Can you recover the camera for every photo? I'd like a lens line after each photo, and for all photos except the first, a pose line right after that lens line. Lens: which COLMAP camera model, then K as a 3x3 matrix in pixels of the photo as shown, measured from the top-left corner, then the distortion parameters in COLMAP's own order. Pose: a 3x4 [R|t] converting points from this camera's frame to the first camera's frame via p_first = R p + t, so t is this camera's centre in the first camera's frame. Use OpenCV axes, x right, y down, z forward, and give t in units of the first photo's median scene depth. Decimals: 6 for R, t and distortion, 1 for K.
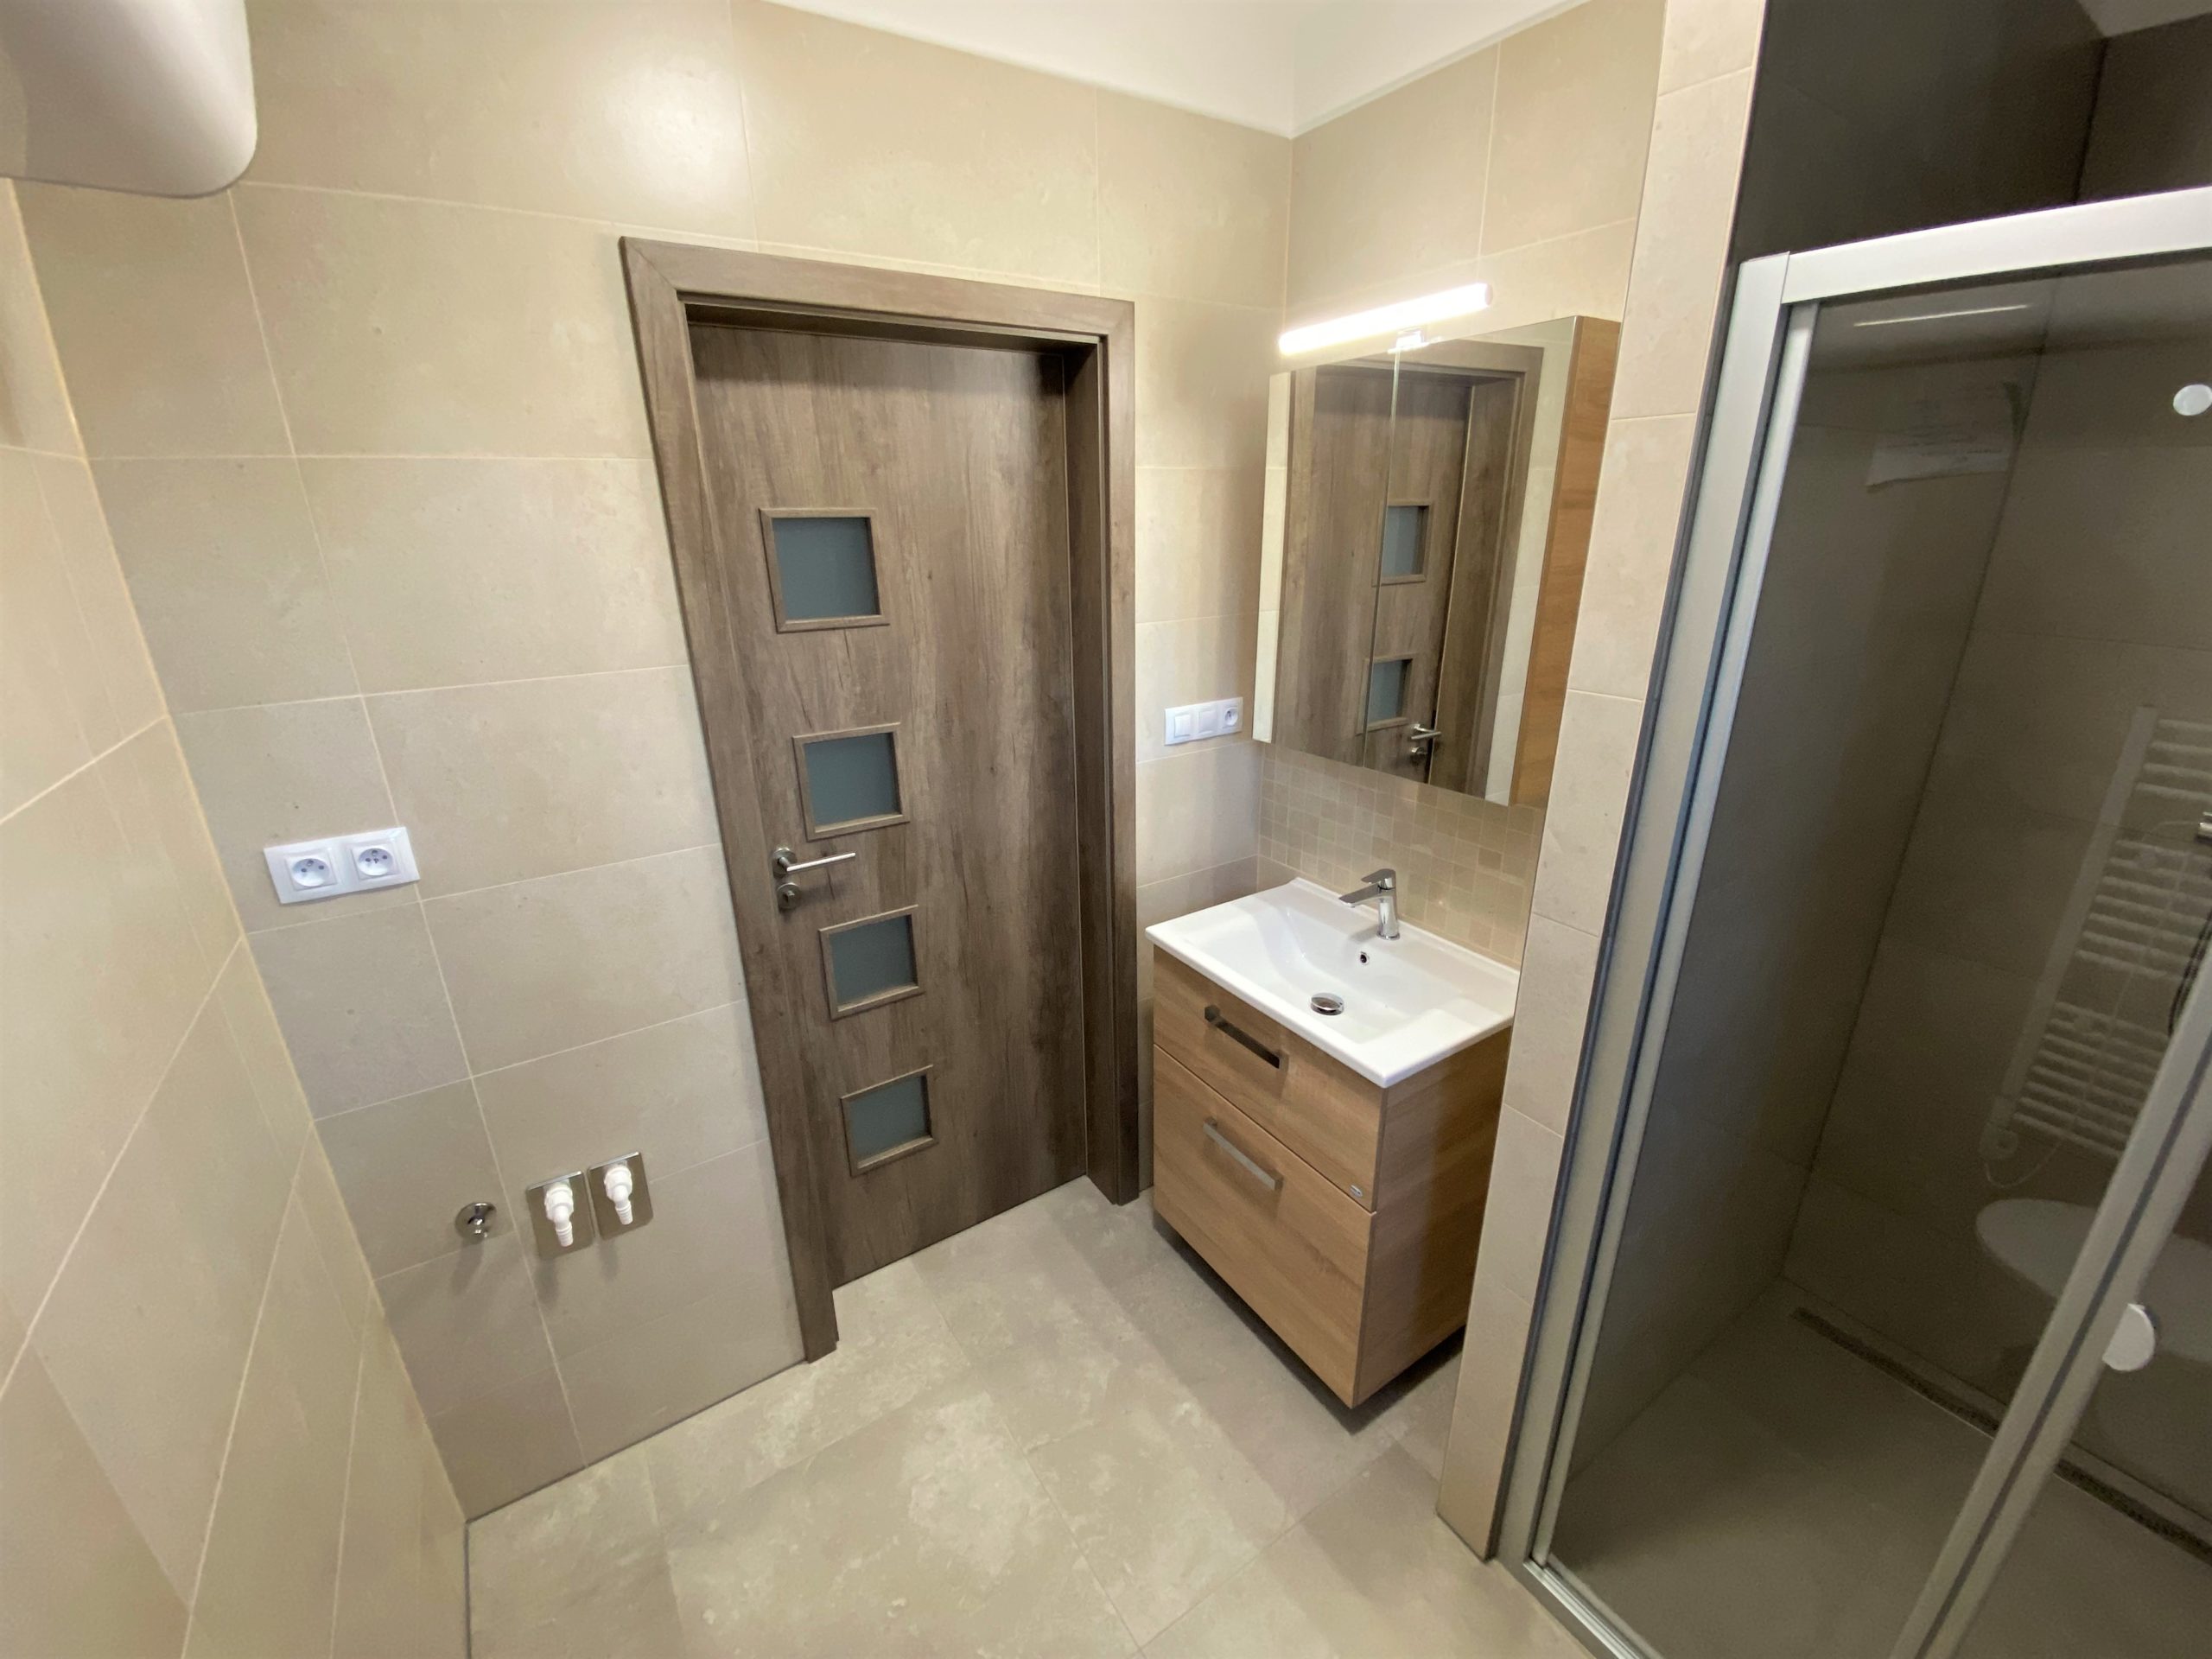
lens RADIAL K [[904.5, 0, 1106.0], [0, 904.5, 829.5], [0, 0, 1]] dist [0.020767, -0.018253]
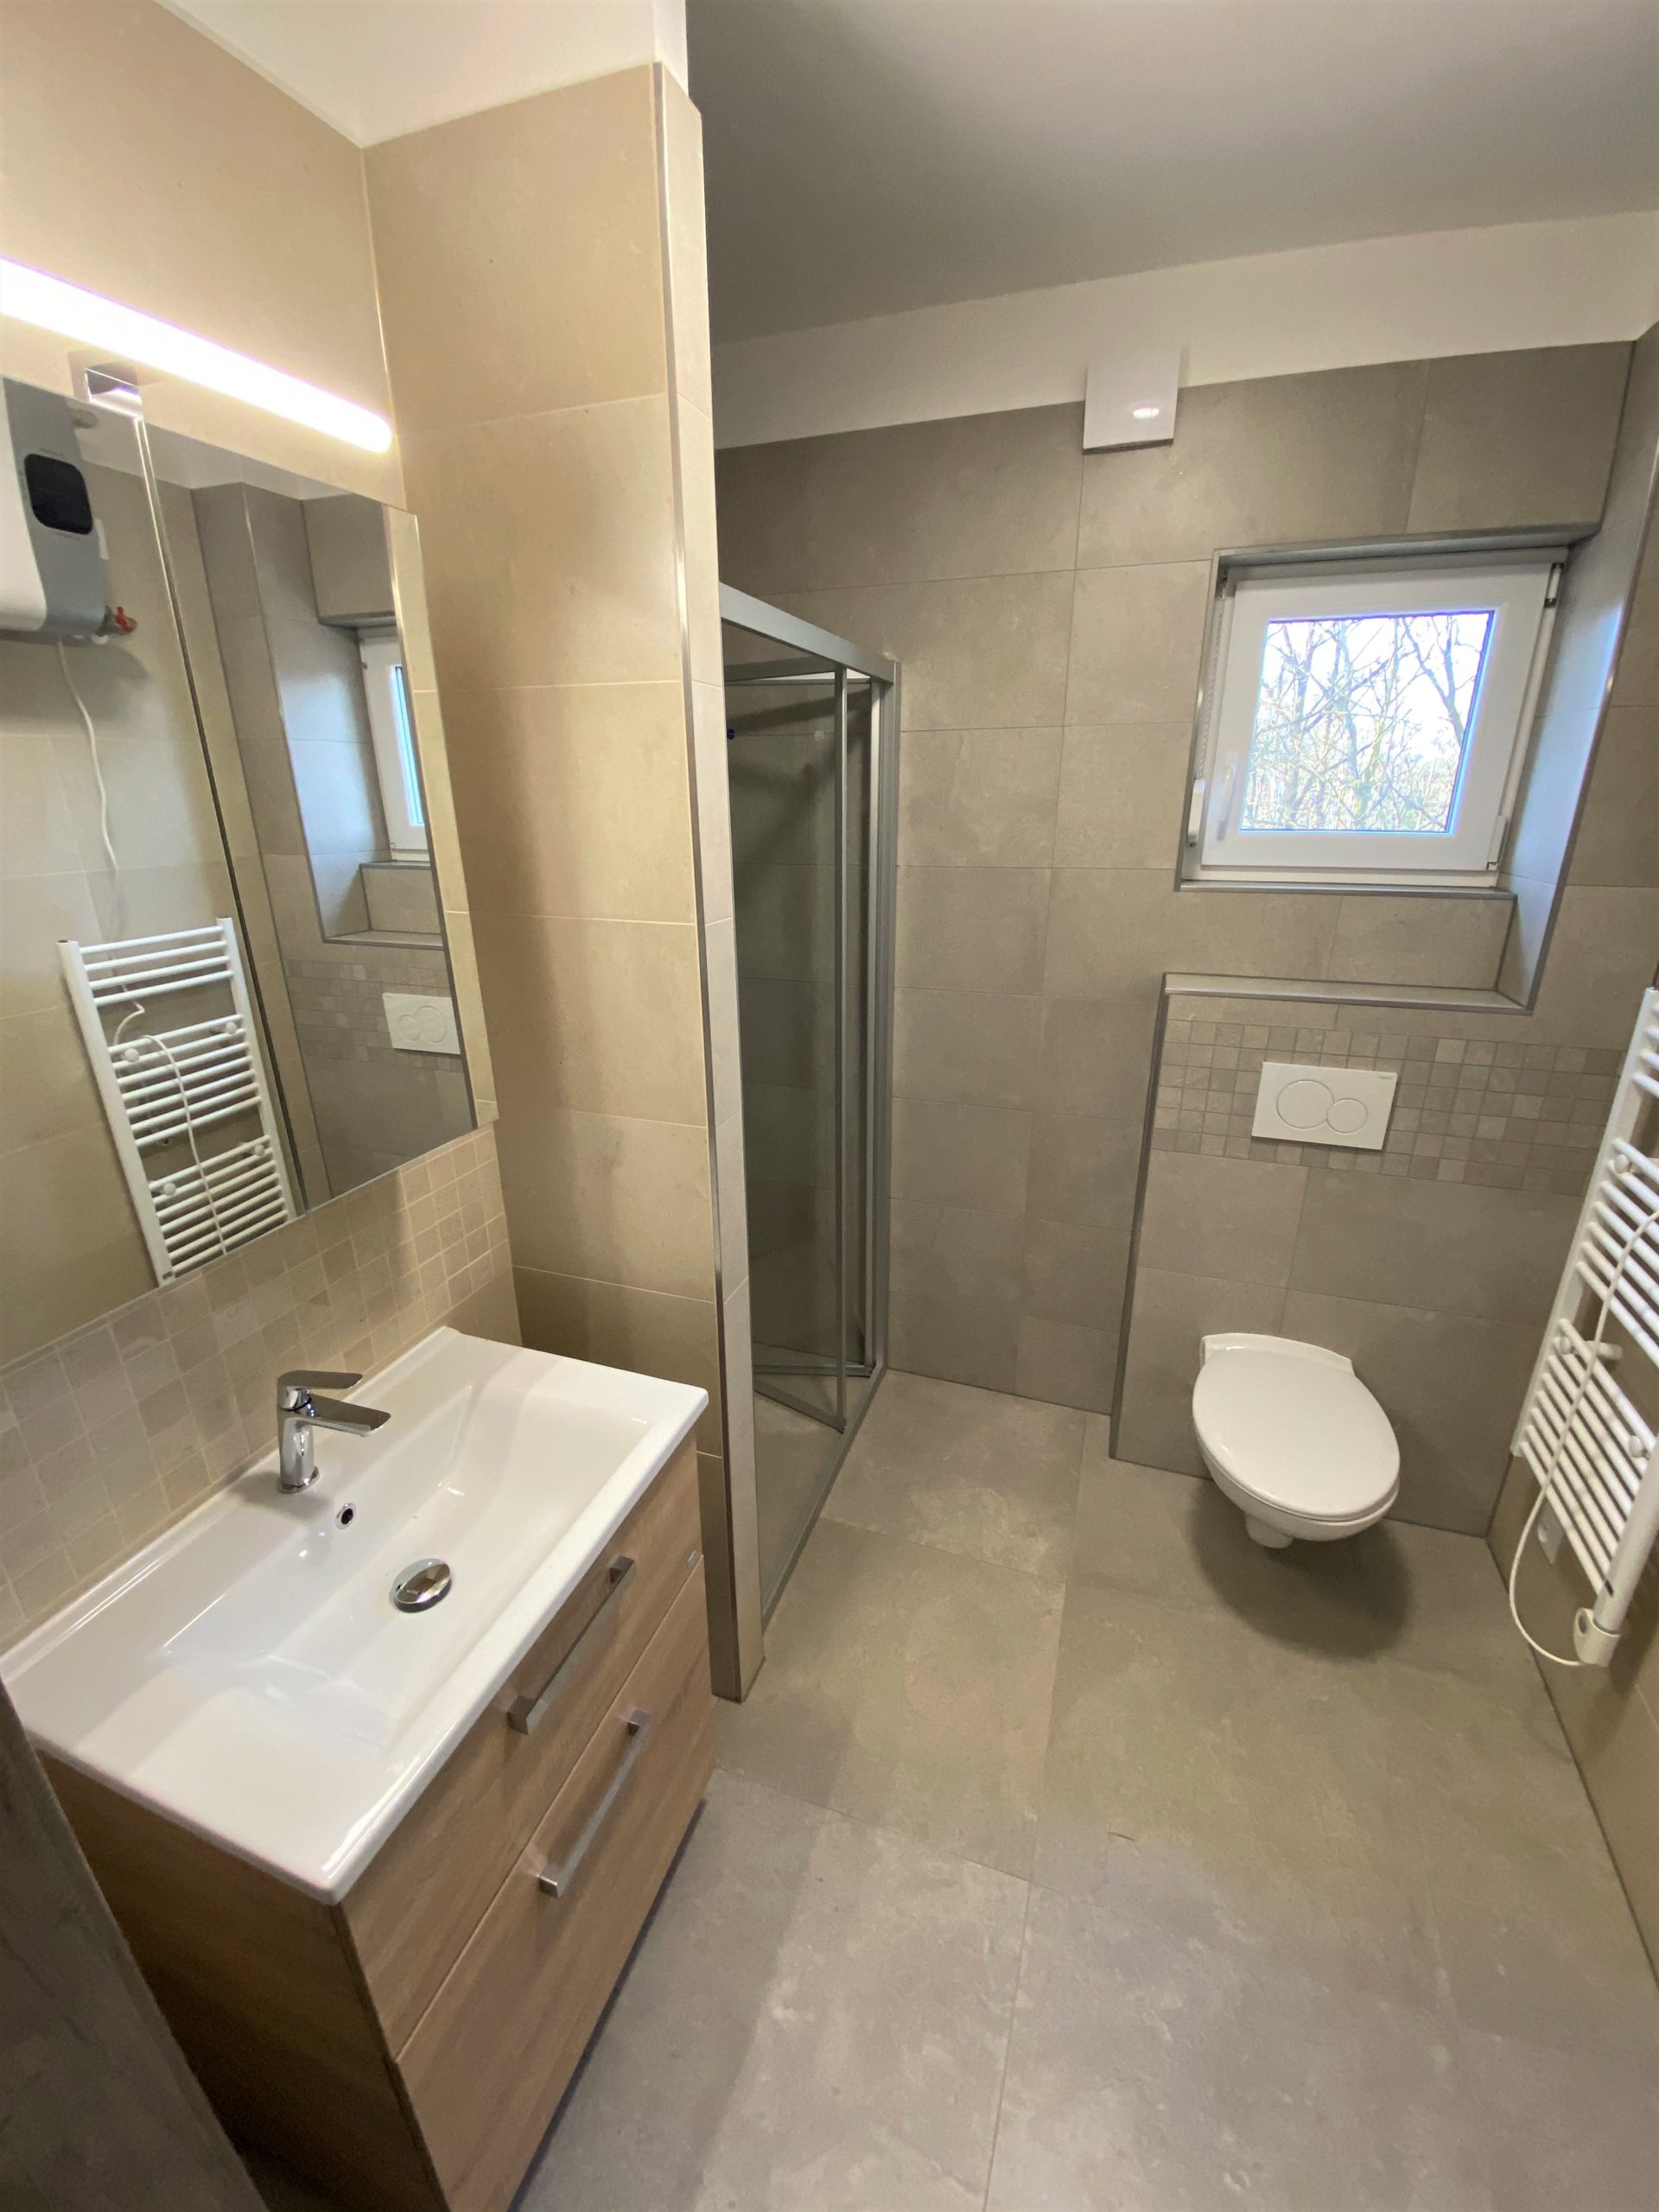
lens RADIAL K [[889.5, 0, 829.5], [0, 889.5, 1106.0], [0, 0, 1]] dist [0.018289, -0.019266]
pose [[-0.606467, -0.247829, 0.755499, -0.305756], [0.274557, 0.826463, 0.491504, -0.304334], [-0.746201, 0.505509, -0.433179, 0.977692]]
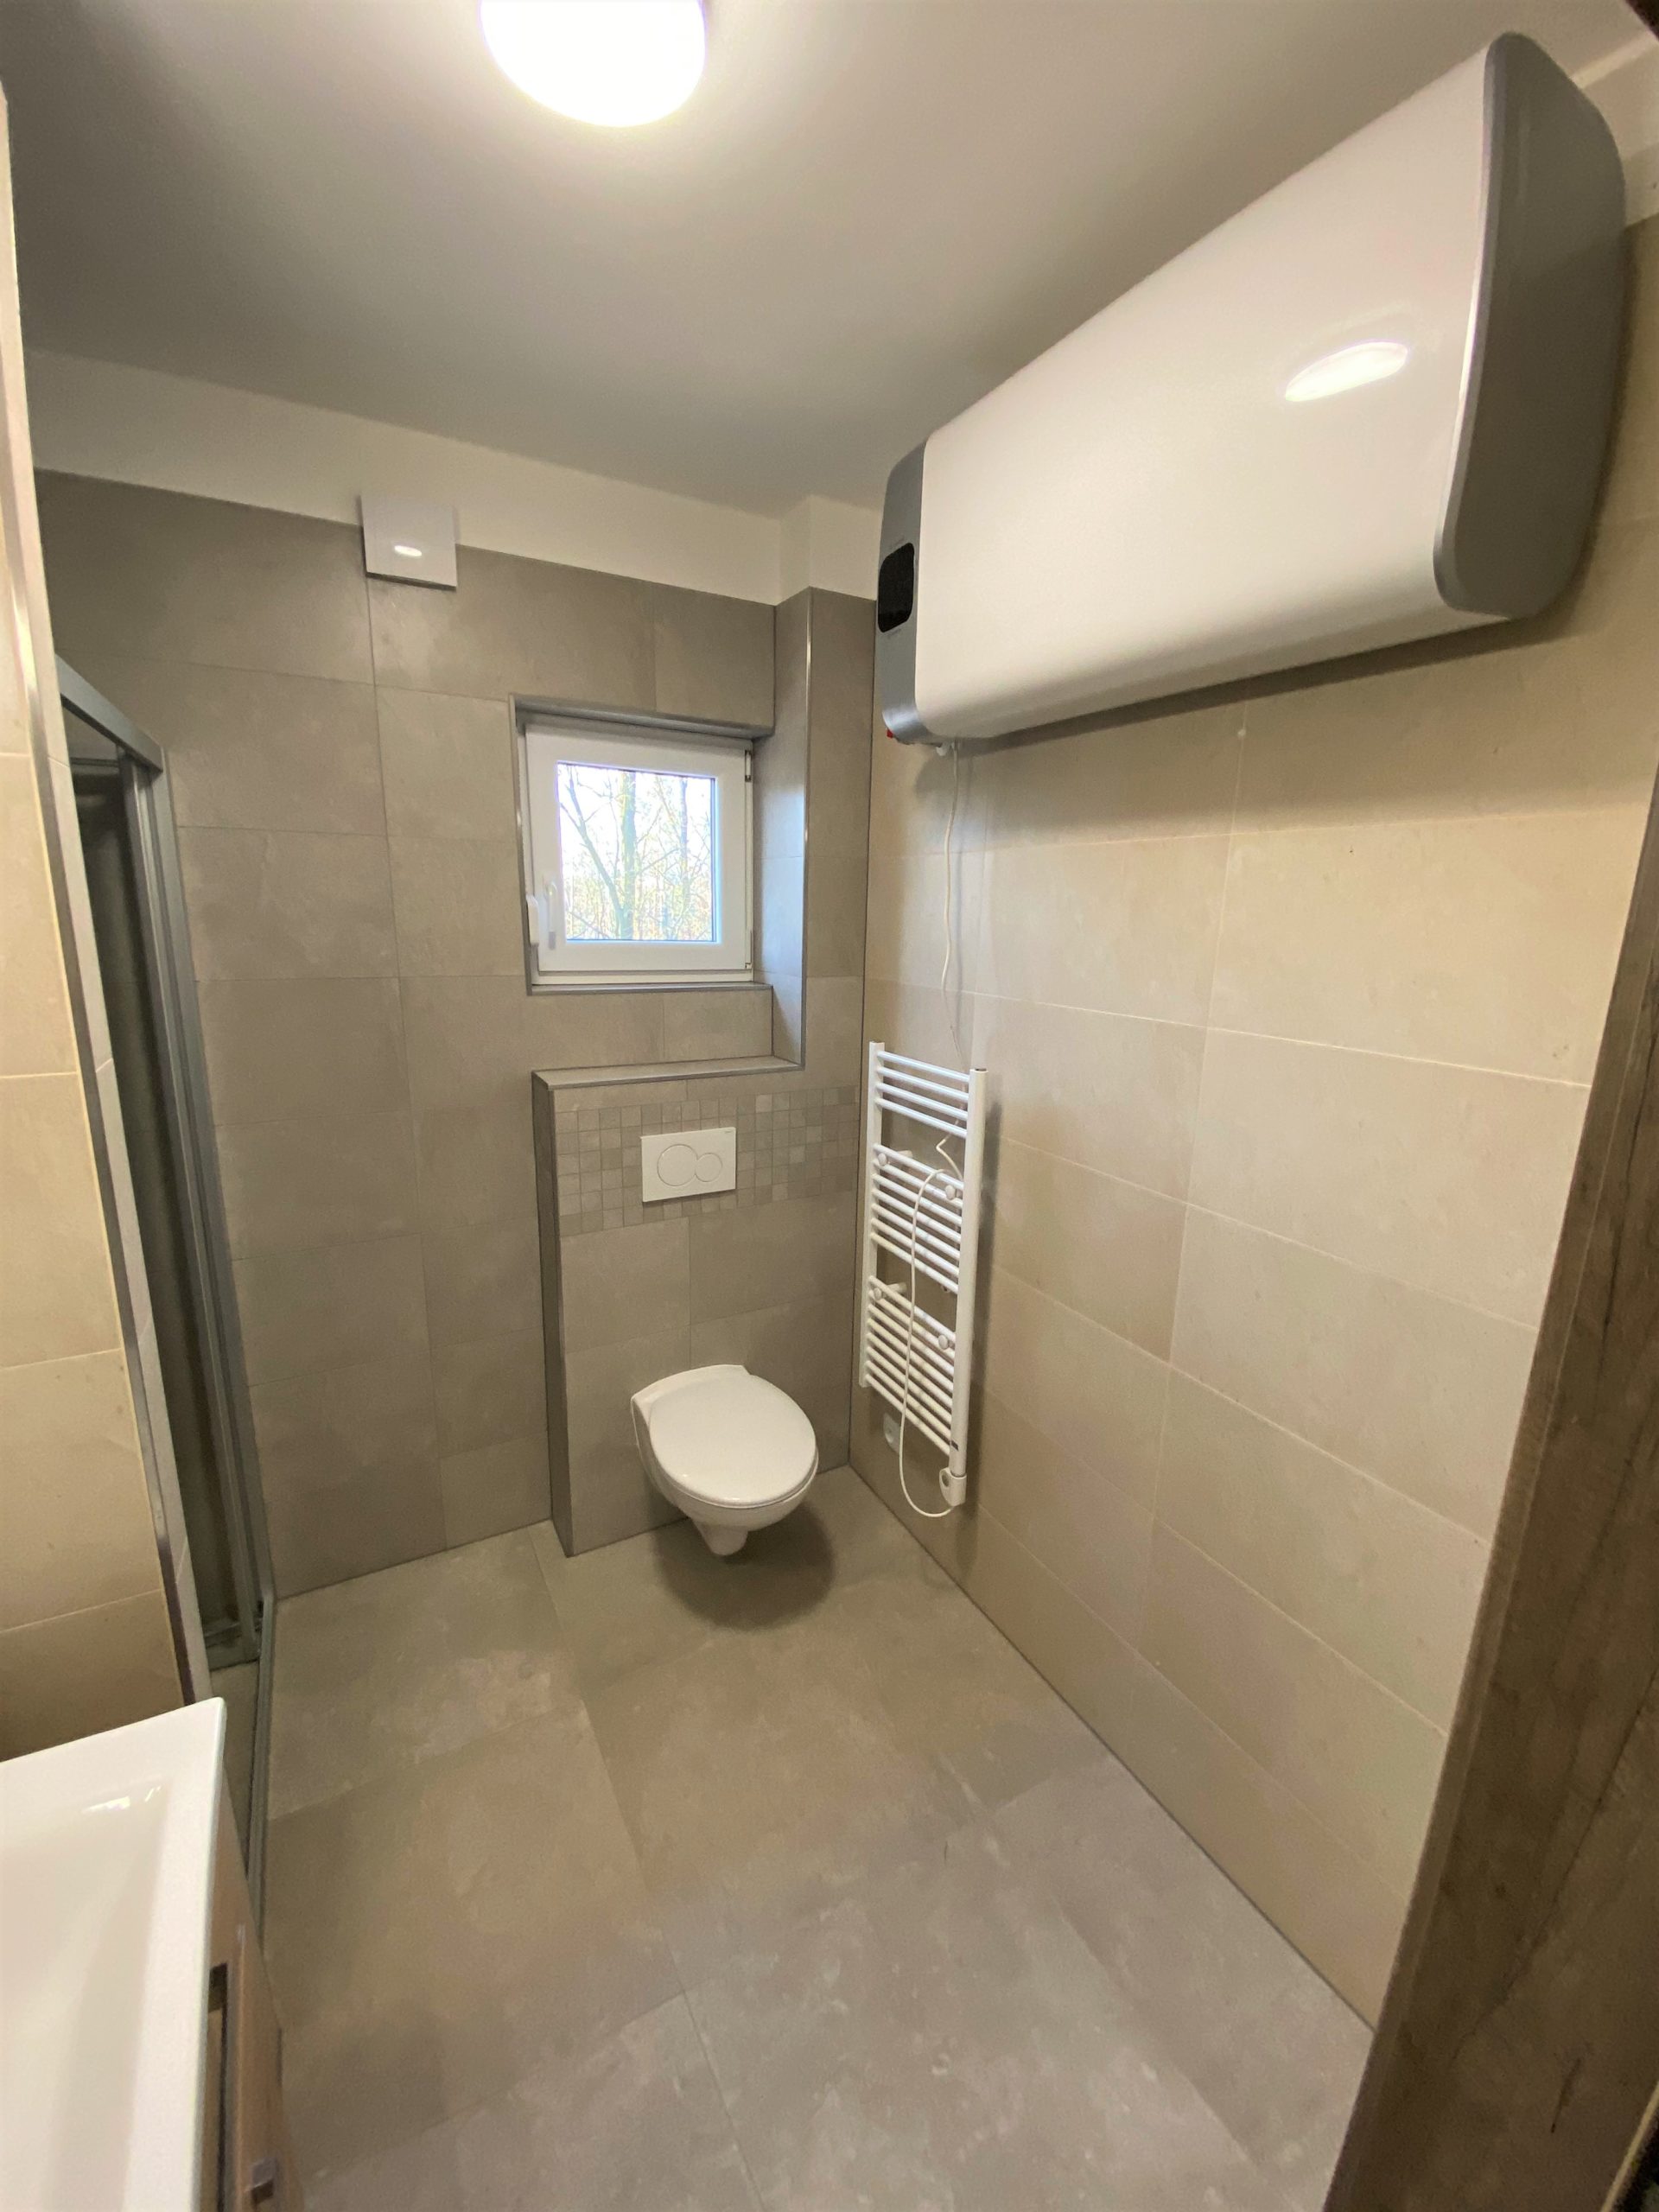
lens RADIAL K [[889.5, 0, 829.5], [0, 889.5, 1106.0], [0, 0, 1]] dist [0.018289, -0.019266]
pose [[-0.997354, -0.023565, 0.068777, -0.139127], [0.016242, 0.849881, 0.526724, -0.353329], [-0.070865, 0.526447, -0.847250, 1.093607]]
